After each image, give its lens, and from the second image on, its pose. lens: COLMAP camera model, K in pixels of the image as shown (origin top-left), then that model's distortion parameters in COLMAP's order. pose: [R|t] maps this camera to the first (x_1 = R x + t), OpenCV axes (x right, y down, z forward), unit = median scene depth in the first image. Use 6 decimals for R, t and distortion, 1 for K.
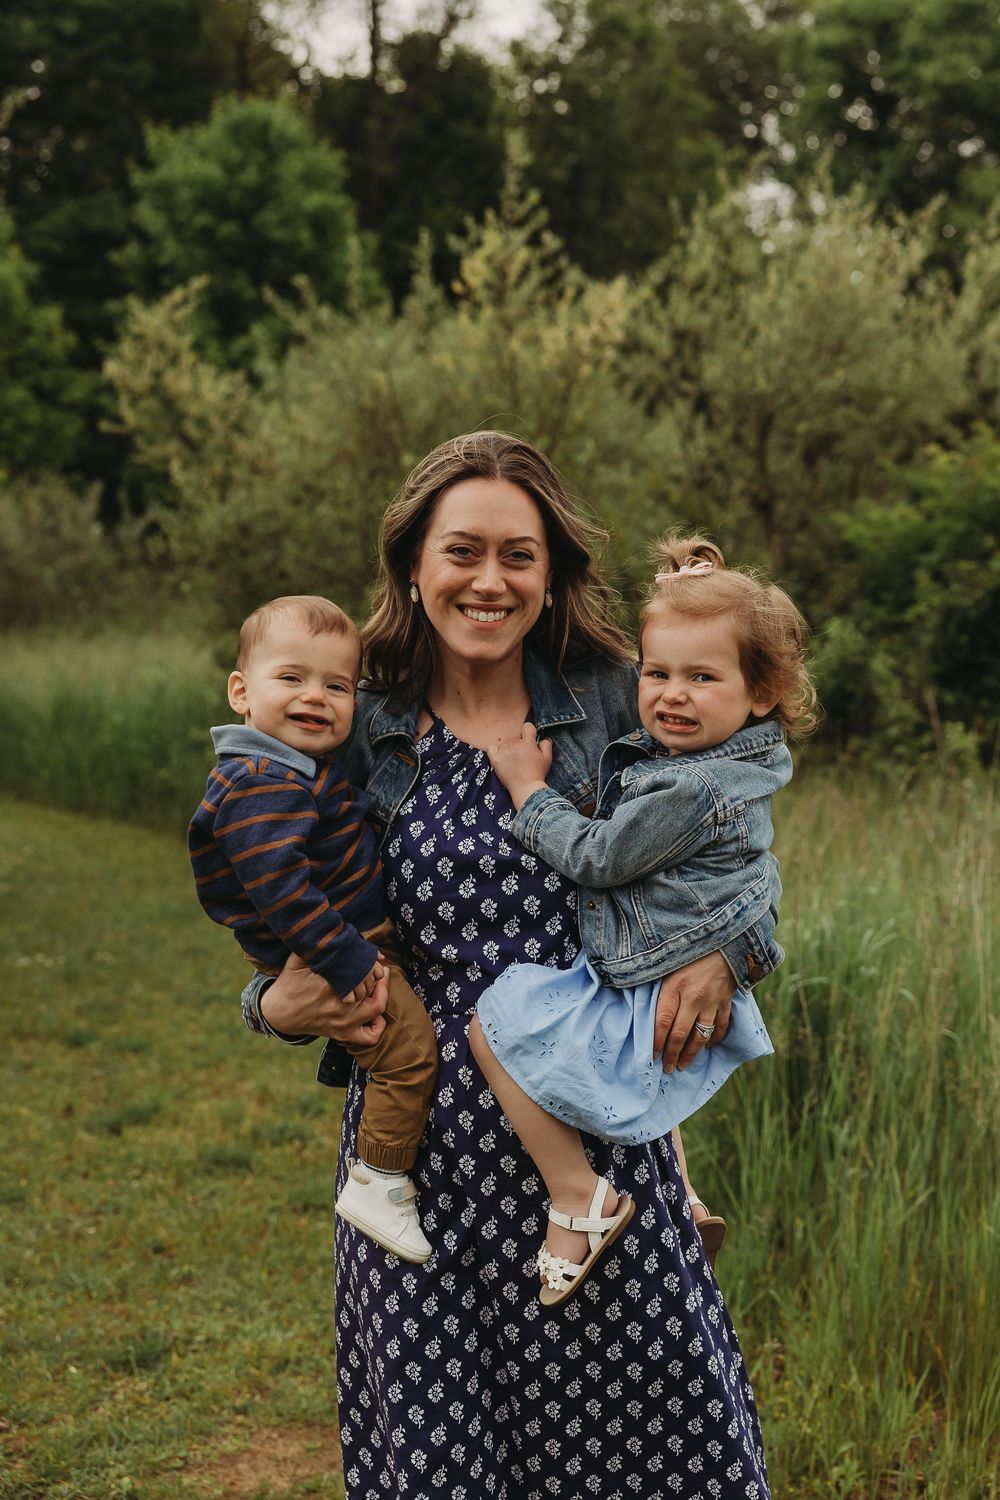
lens RADIAL K [[2262.3, 0, 501.9], [0, 2262.3, 713.9], [0, 0, 1]] dist [0.006736, 0.127582]
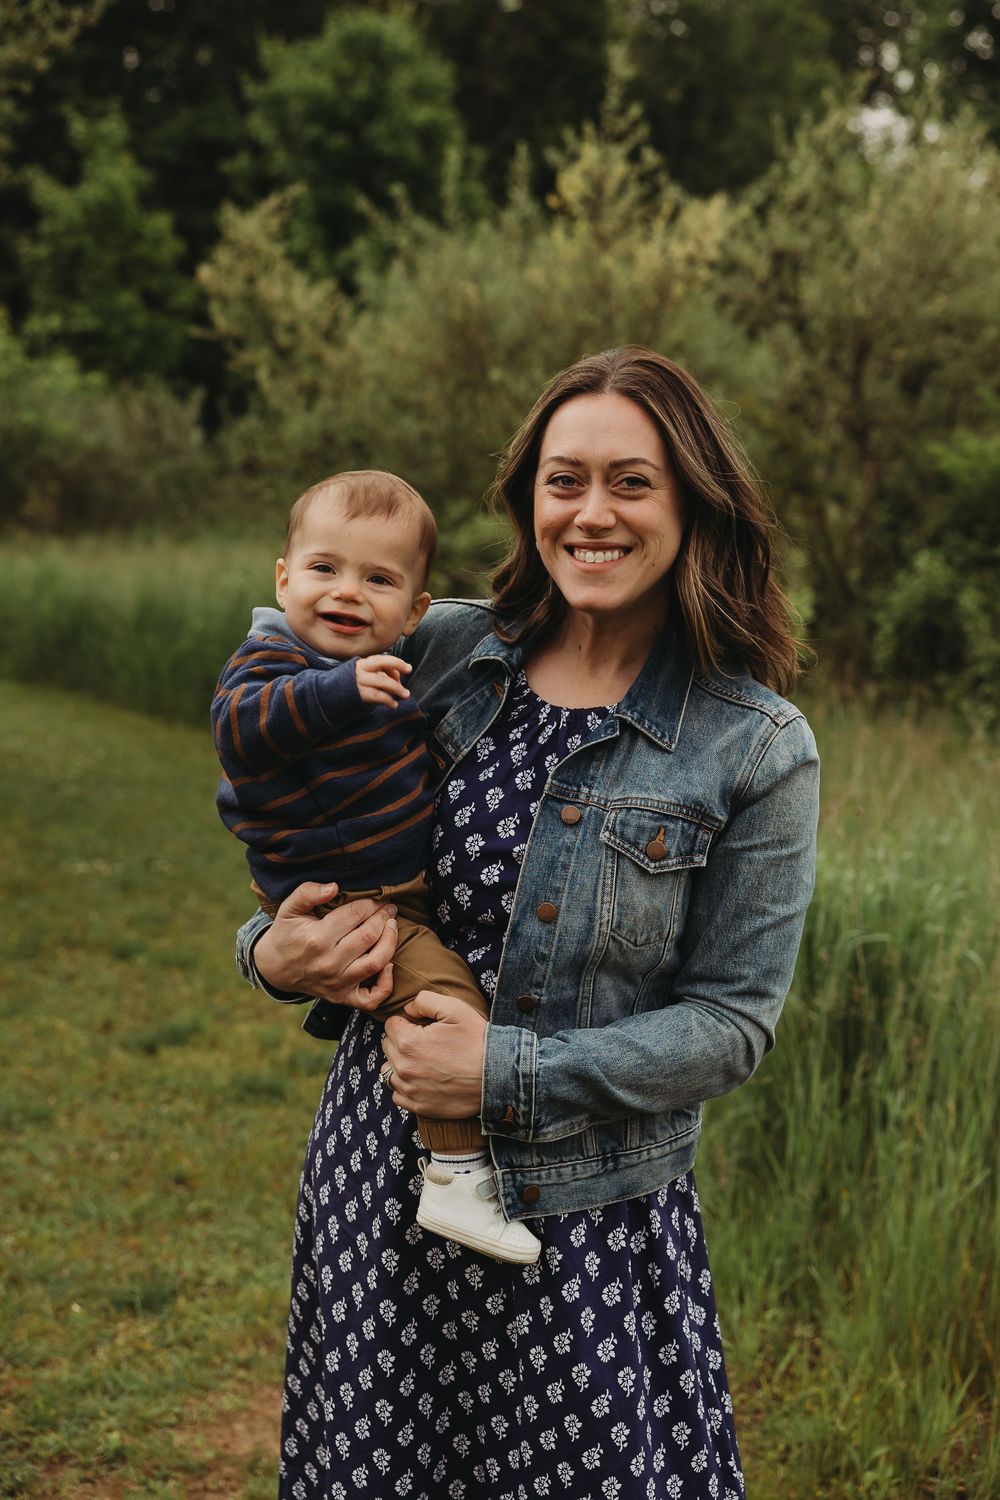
lens RADIAL K [[2220.1, 0, 459.8], [0, 2220.1, 646.0], [0, 0, 1]] dist [0.024126, 0.021003]
pose [[0.997218, 0.039492, -0.063213, 0.008742], [-0.038954, 0.999194, 0.009713, -0.002564], [0.063546, -0.007223, 0.997953, 0.029174]]
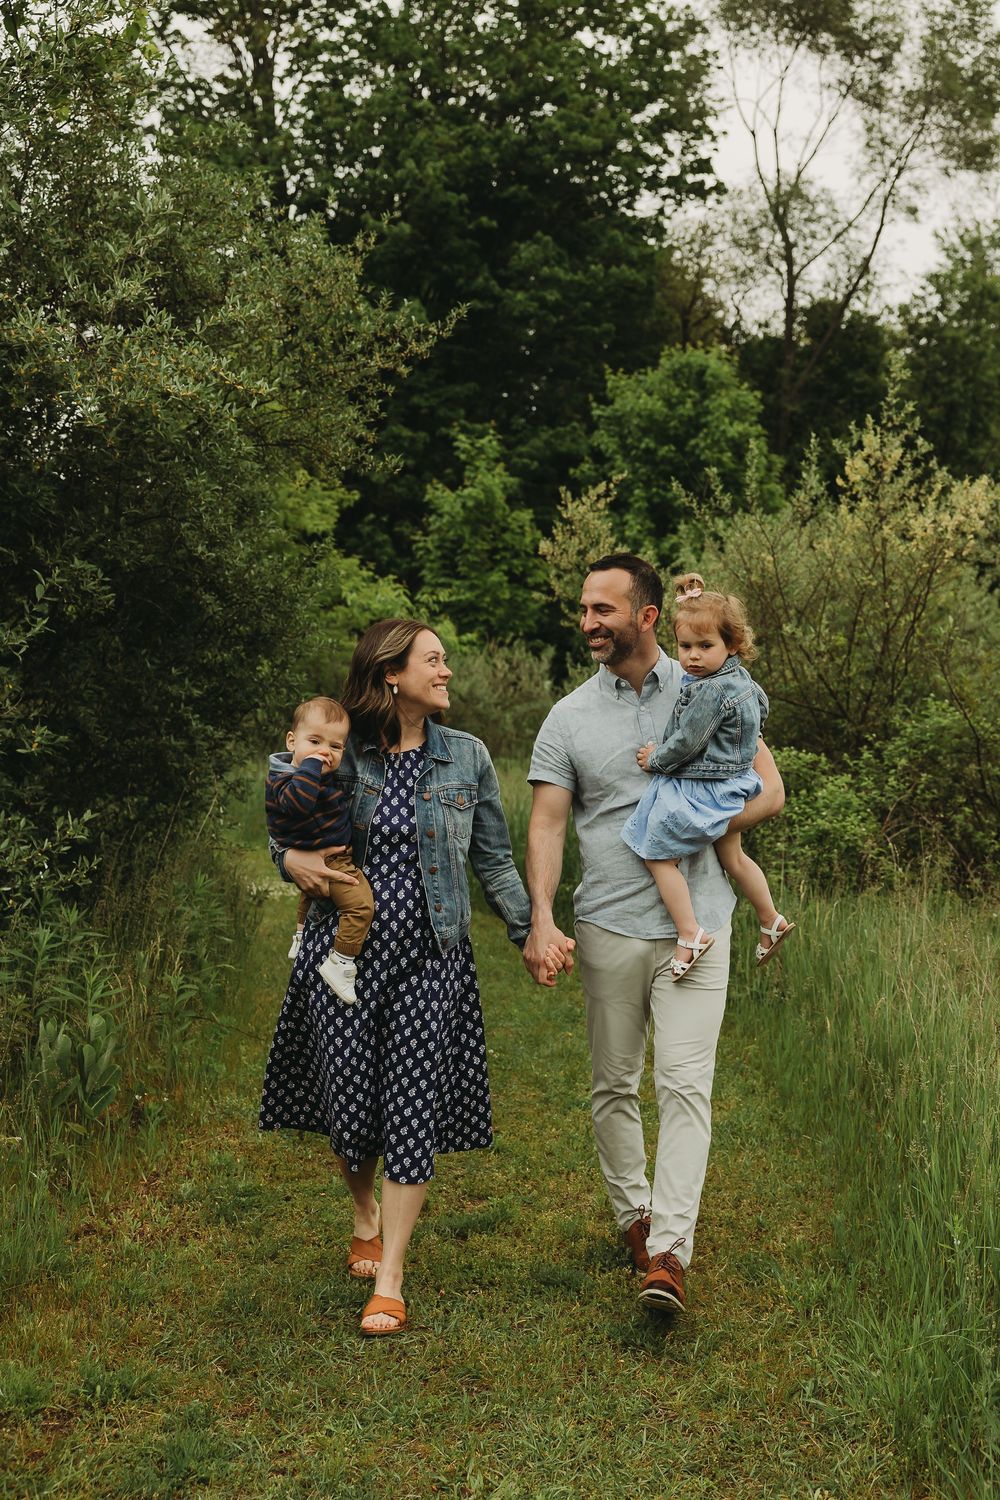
lens RADIAL K [[1711.2, 0, 528.7], [0, 1711.2, 785.7], [0, 0, 1]] dist [-0.014004, -0.005103]
pose [[0.979069, 0.046478, -0.198151, 0.005589], [-0.051634, 0.998447, -0.020935, -0.006926], [0.196870, 0.030728, 0.979948, 0.114277]]
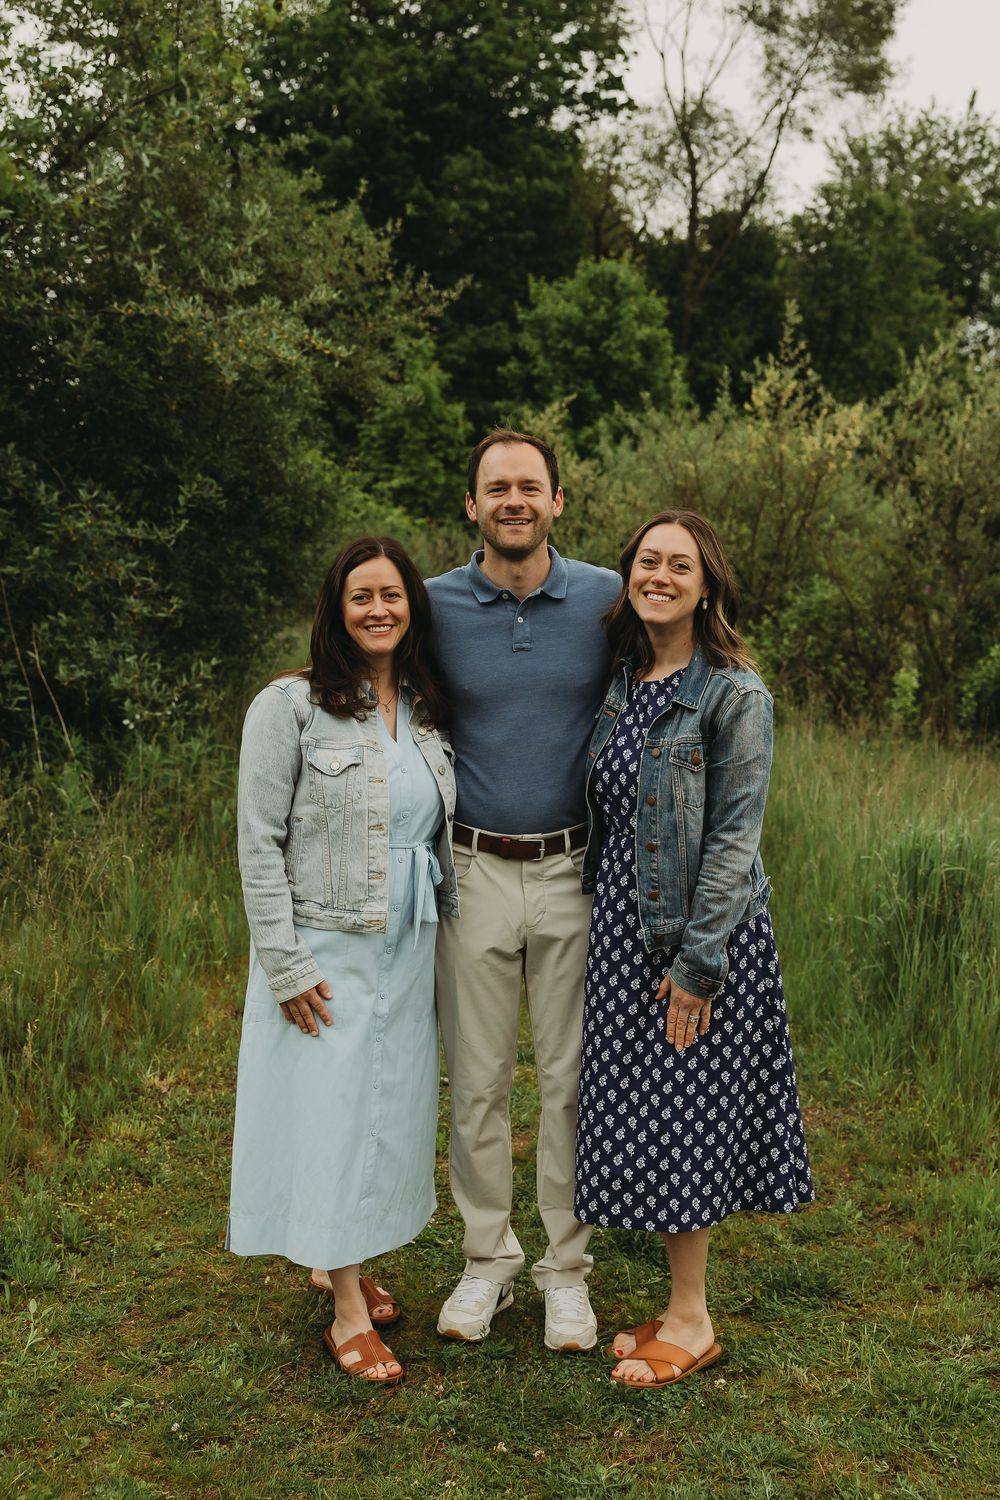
lens RADIAL K [[1655.5, 0, 477.7], [0, 1655.5, 734.5], [0, 0, 1]] dist [0.019012, 0.018662]
pose [[0.984806, 0.058623, -0.163467, -0.002966], [-0.055064, 0.998138, 0.026223, 0.005466], [0.164700, -0.016823, 0.986200, -0.092093]]
